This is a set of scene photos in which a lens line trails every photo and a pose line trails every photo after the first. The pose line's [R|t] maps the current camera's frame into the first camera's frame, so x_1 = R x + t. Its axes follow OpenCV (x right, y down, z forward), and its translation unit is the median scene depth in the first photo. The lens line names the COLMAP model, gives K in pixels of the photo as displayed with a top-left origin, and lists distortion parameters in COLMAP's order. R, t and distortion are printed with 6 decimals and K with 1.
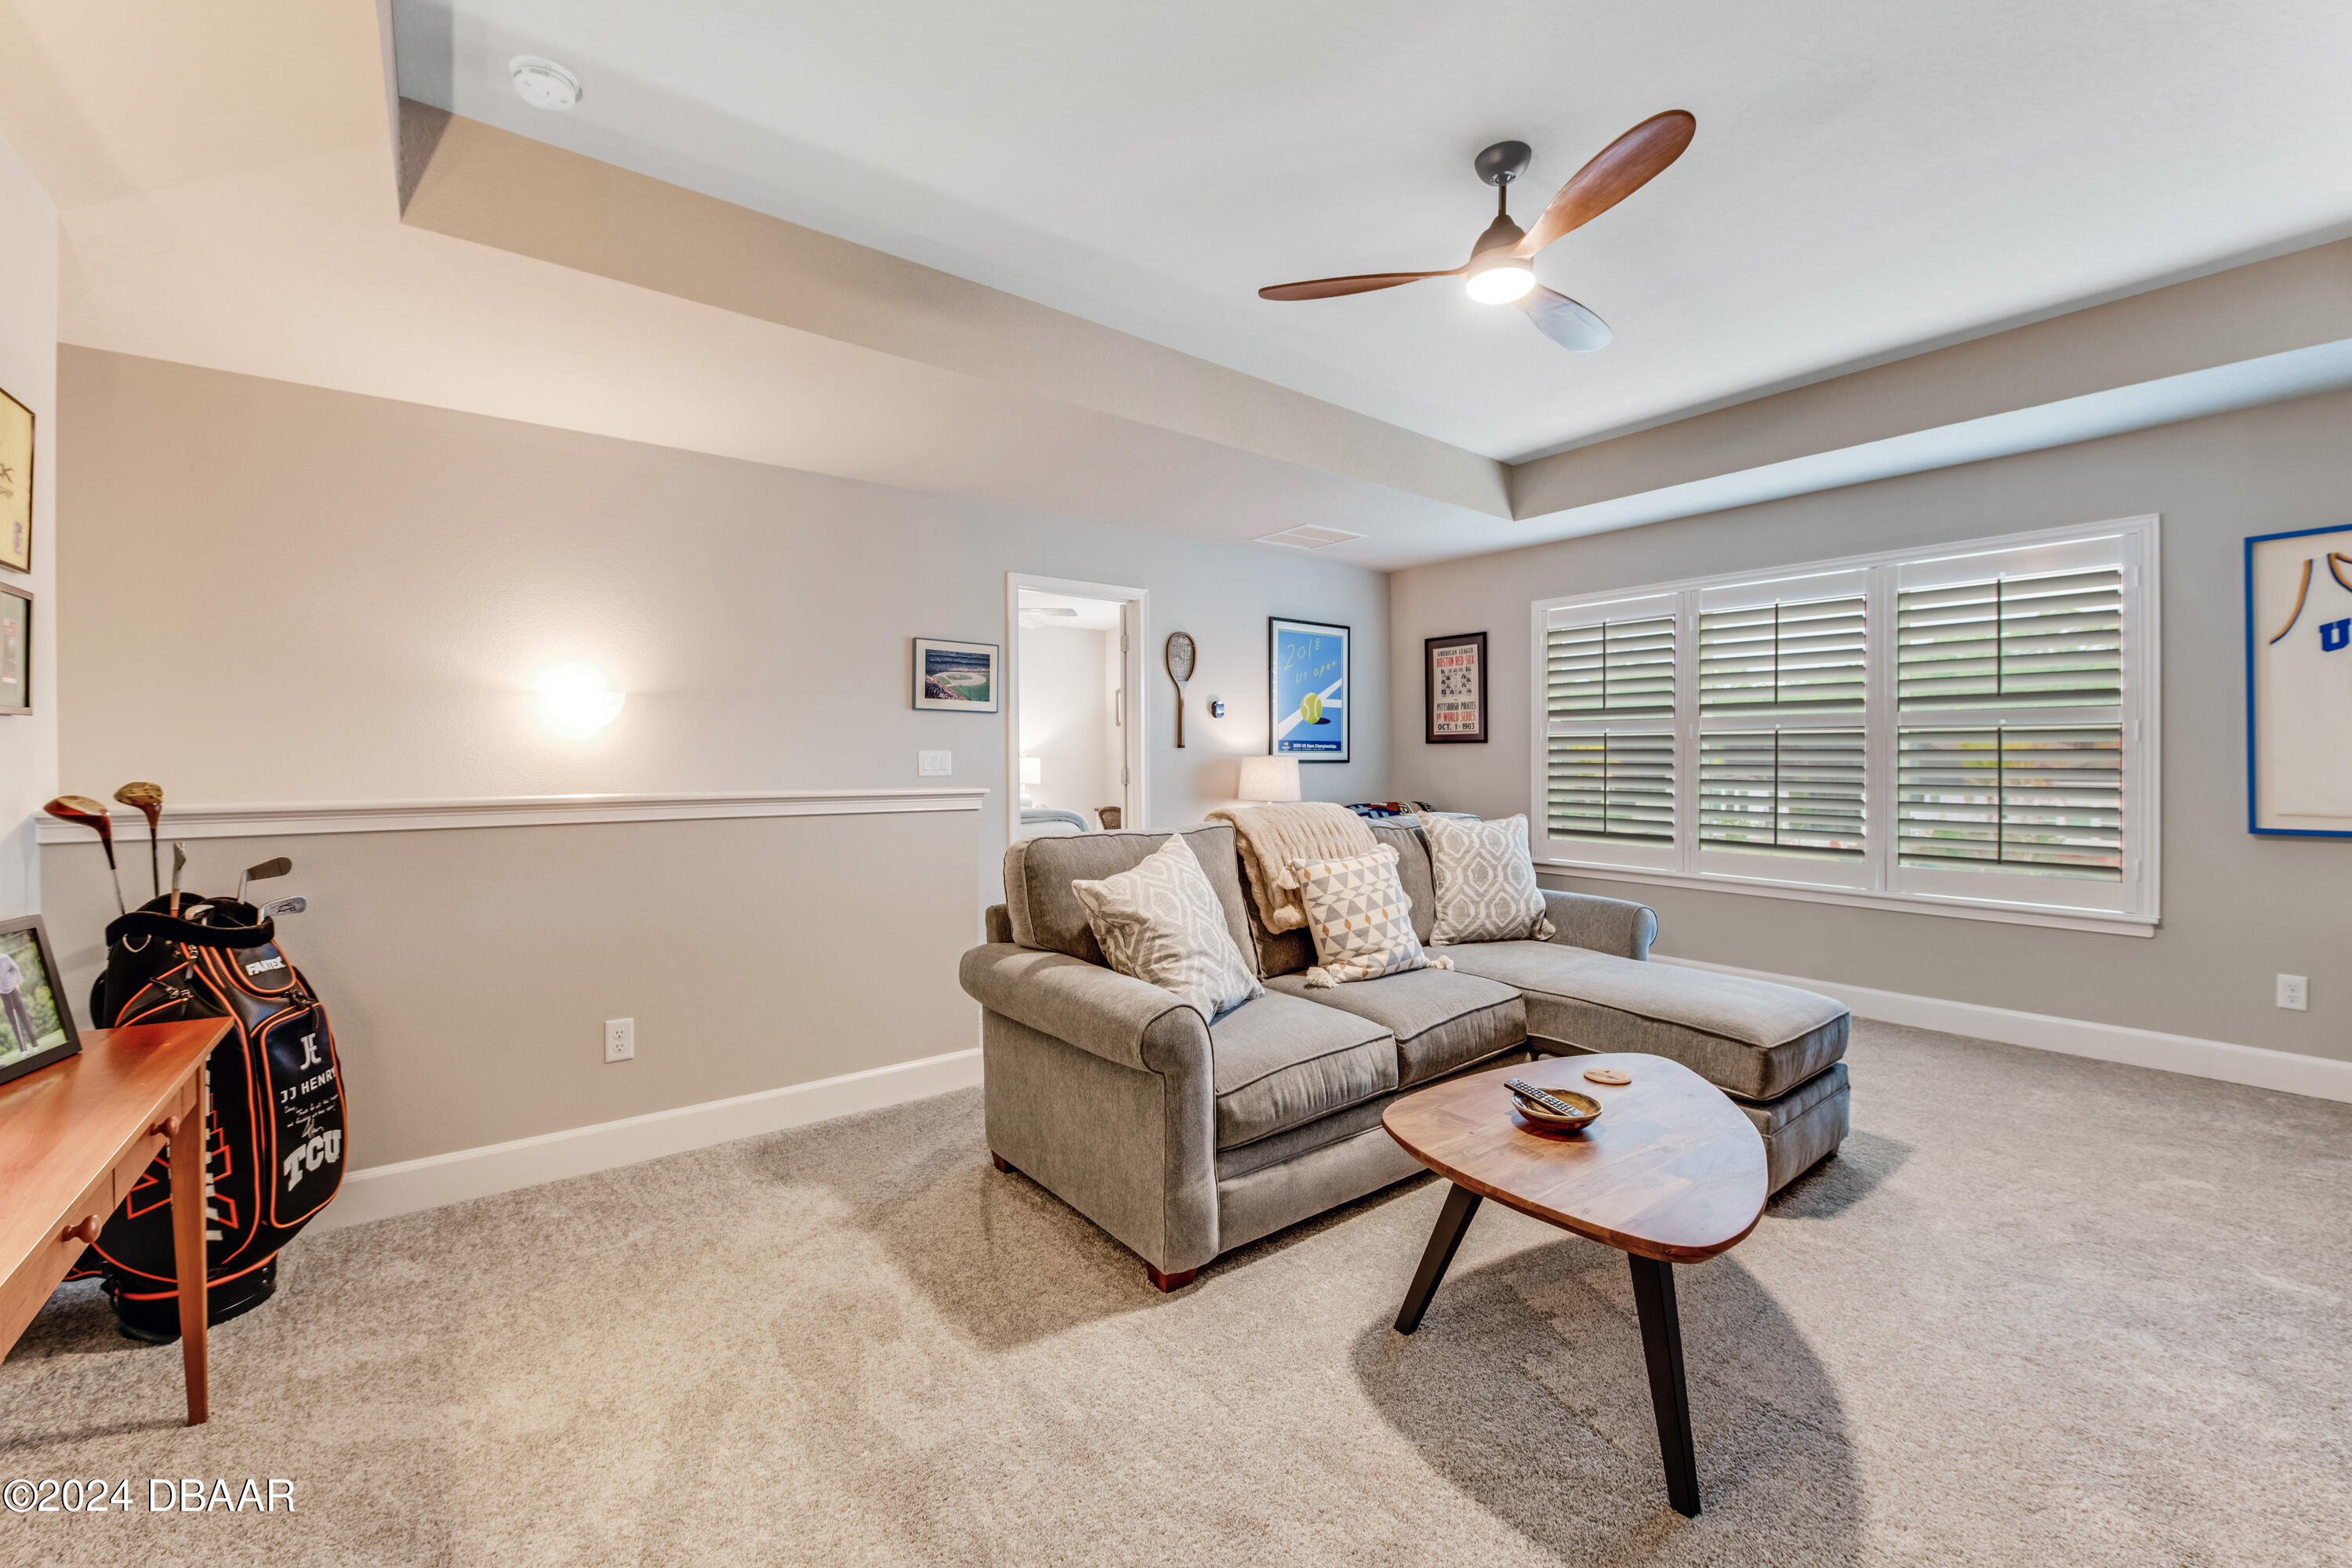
lens RADIAL K [[967.5, 0, 1199.5], [0, 967.5, 758.9], [0, 0, 1]] dist [-0.000931, -0.000301]
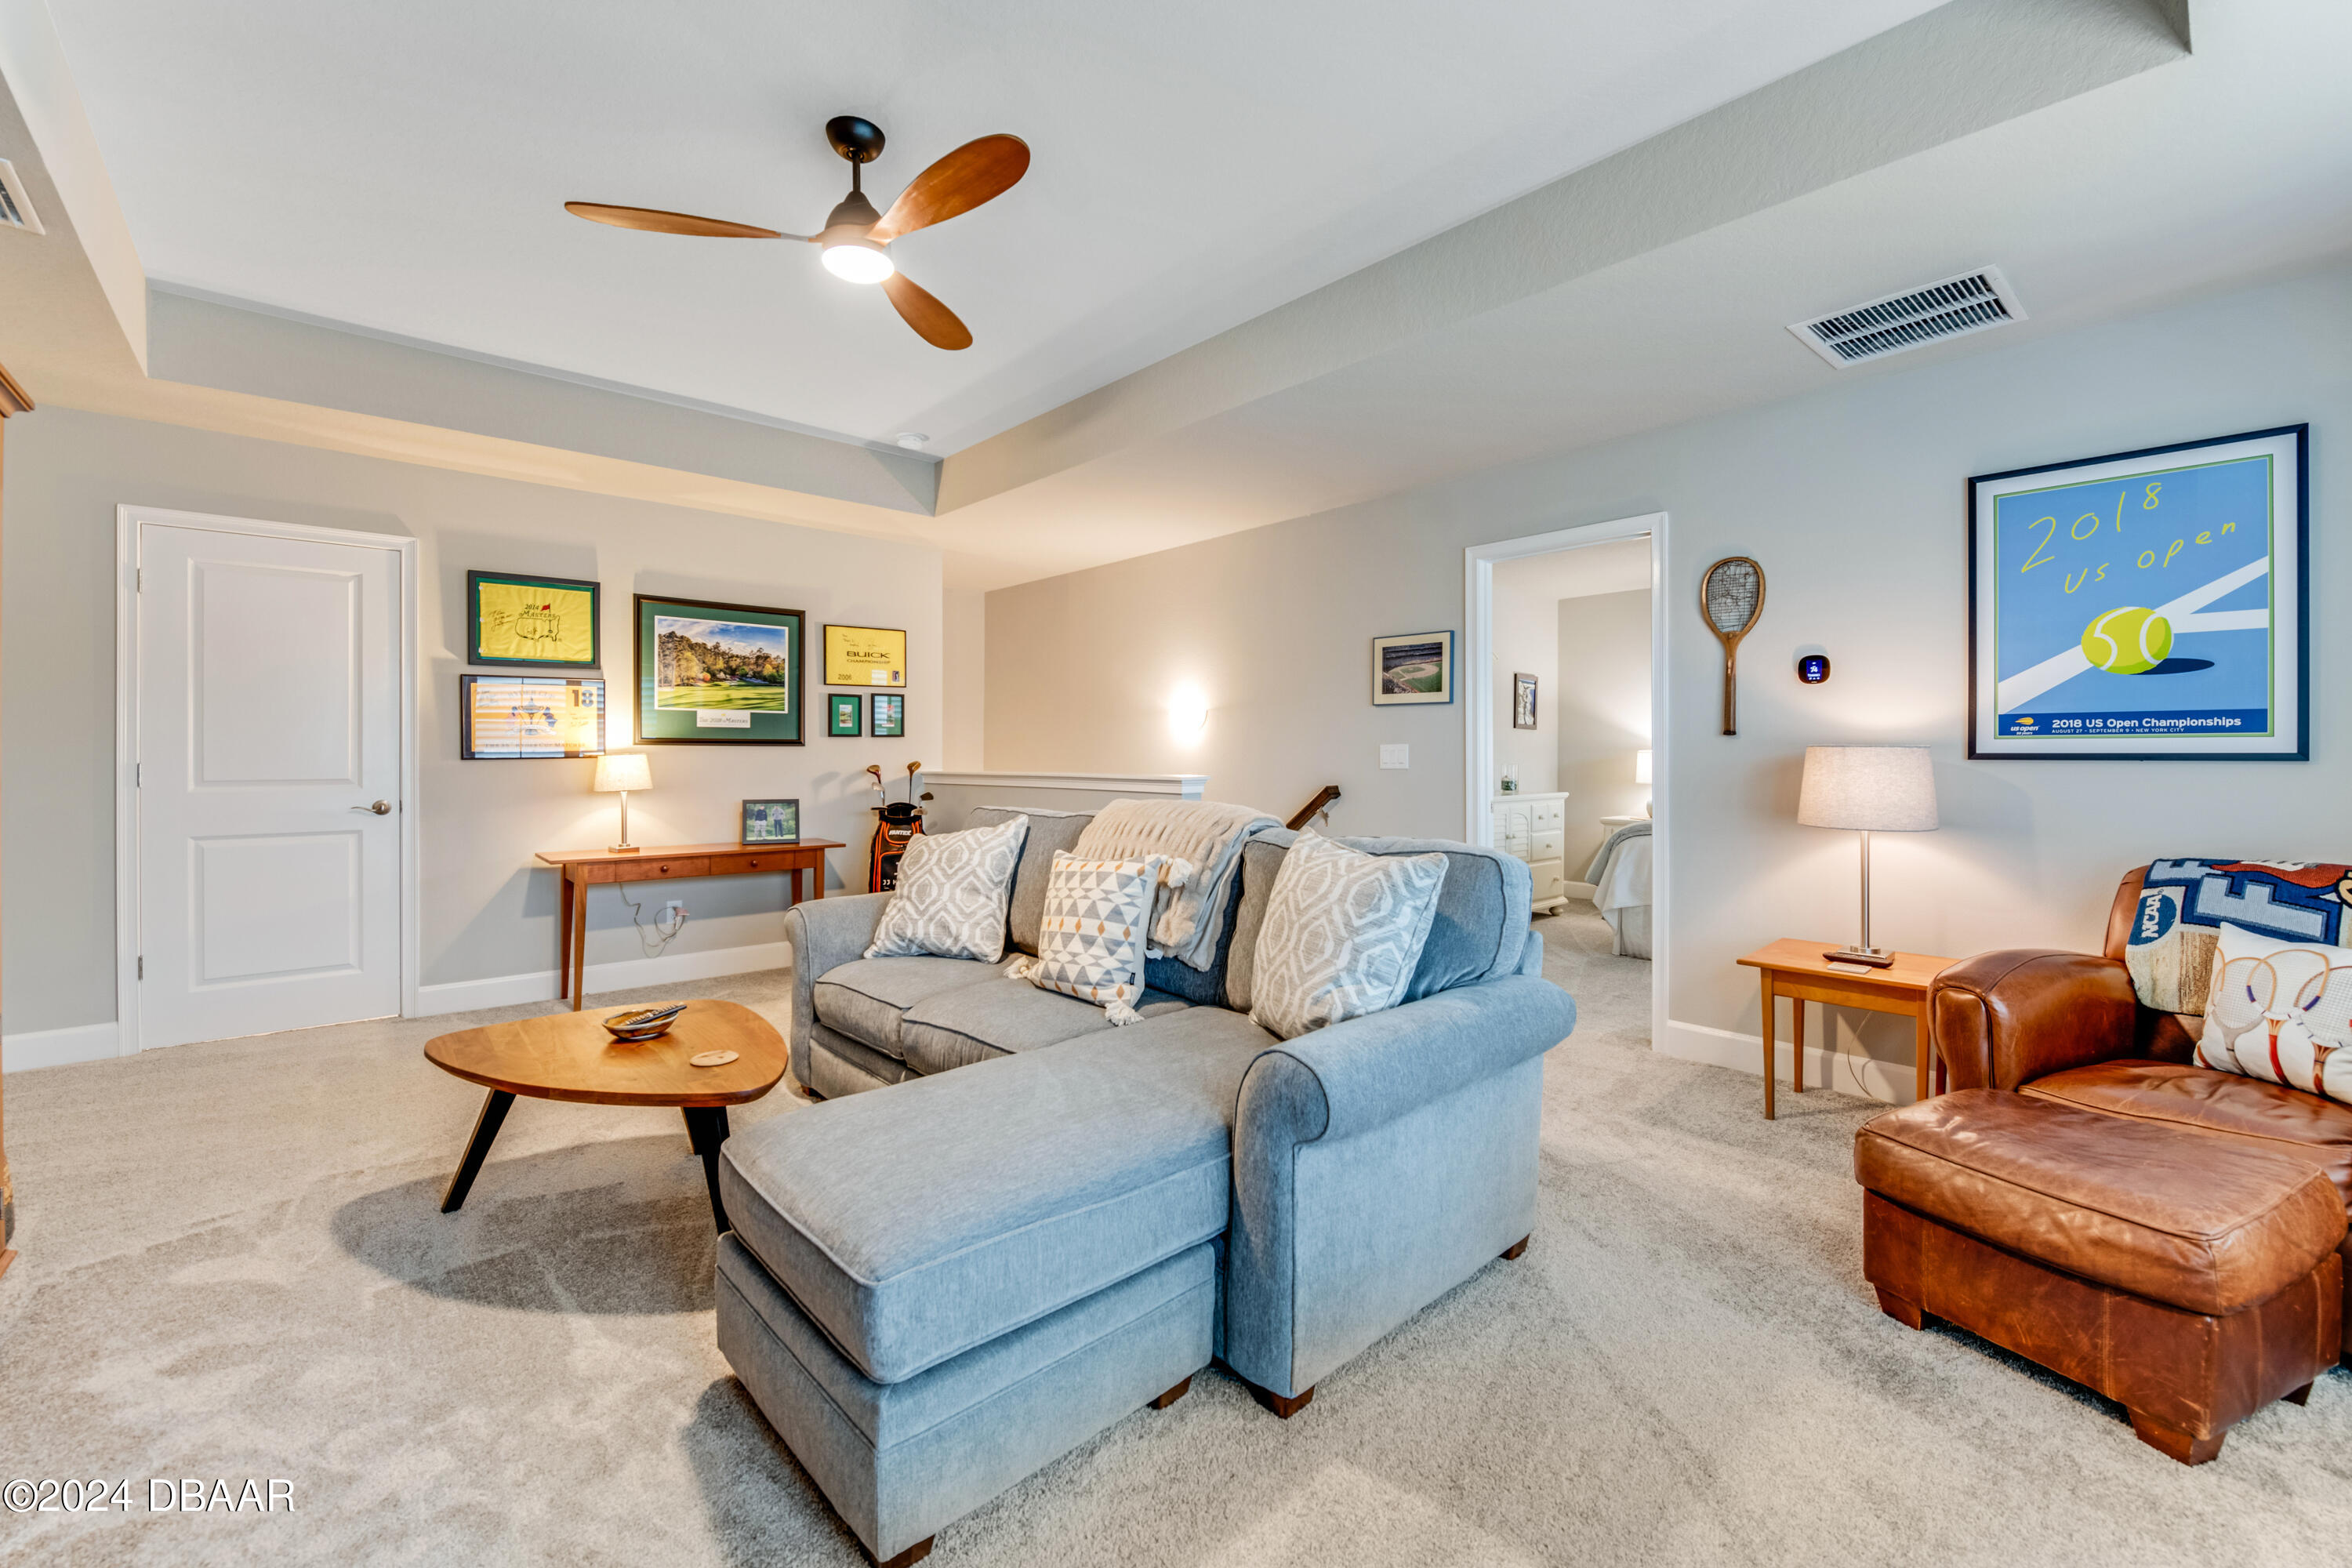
lens RADIAL K [[967.5, 0, 1199.5], [0, 967.5, 758.9], [0, 0, 1]] dist [-0.000931, -0.000301]
pose [[0.076850, 0.012783, -0.996961, 0.709393], [0.008157, 0.999876, 0.013449, -0.008150], [0.997009, -0.009166, 0.076736, 0.688342]]
